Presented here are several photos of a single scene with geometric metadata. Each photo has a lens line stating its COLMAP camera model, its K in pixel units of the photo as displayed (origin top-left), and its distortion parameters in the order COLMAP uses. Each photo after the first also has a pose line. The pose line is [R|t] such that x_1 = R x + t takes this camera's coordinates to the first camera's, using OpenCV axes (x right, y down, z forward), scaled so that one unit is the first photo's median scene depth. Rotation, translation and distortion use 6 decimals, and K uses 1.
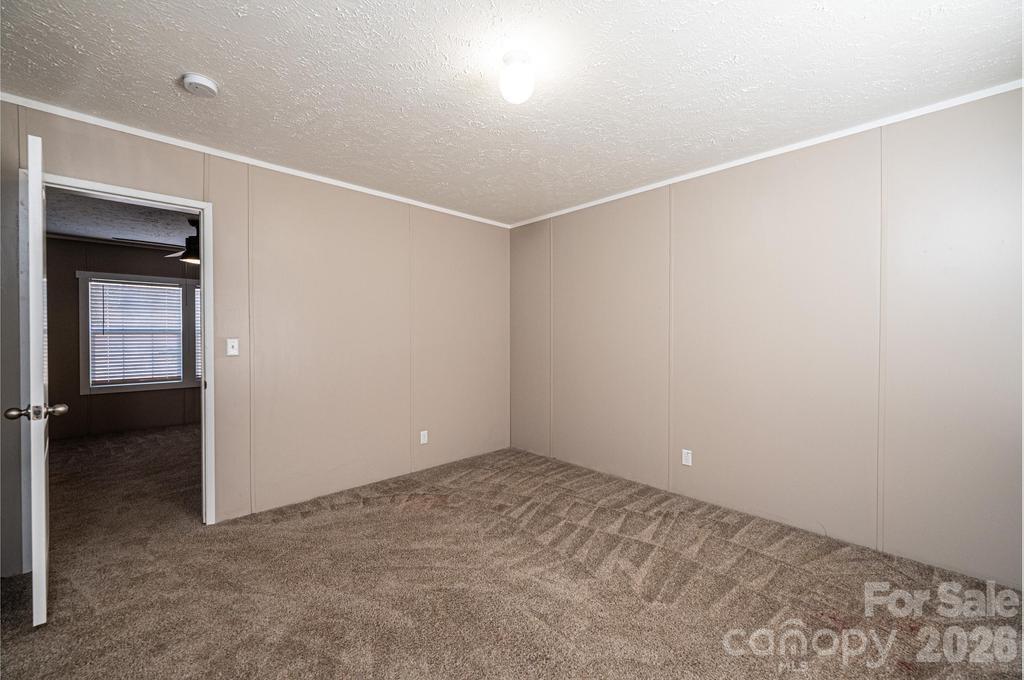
lens RADIAL K [[406.6, 0, 509.9], [0, 406.6, 340.9], [0, 0, 1]] dist [0.001269, 0.000129]
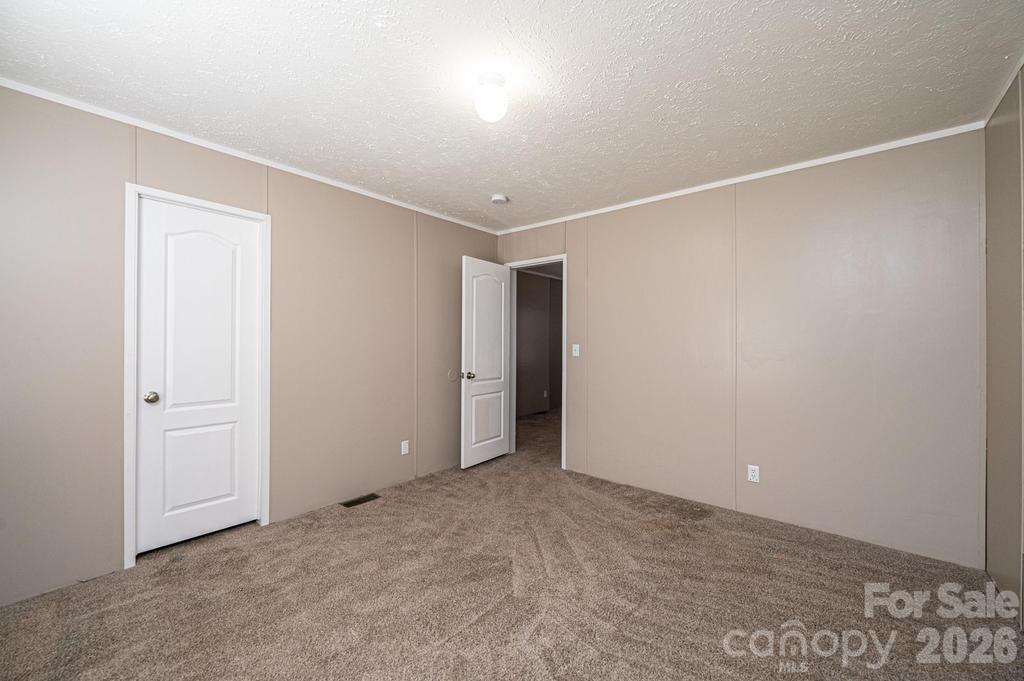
lens RADIAL K [[406.6, 0, 509.9], [0, 406.6, 341.4], [0, 0, 1]] dist [0.001269, 0.000129]
pose [[0.112334, -0.004560, -0.993660, 0.708267], [-0.016736, 0.999839, -0.006480, -0.002957], [0.993530, 0.017358, 0.112240, 0.619109]]
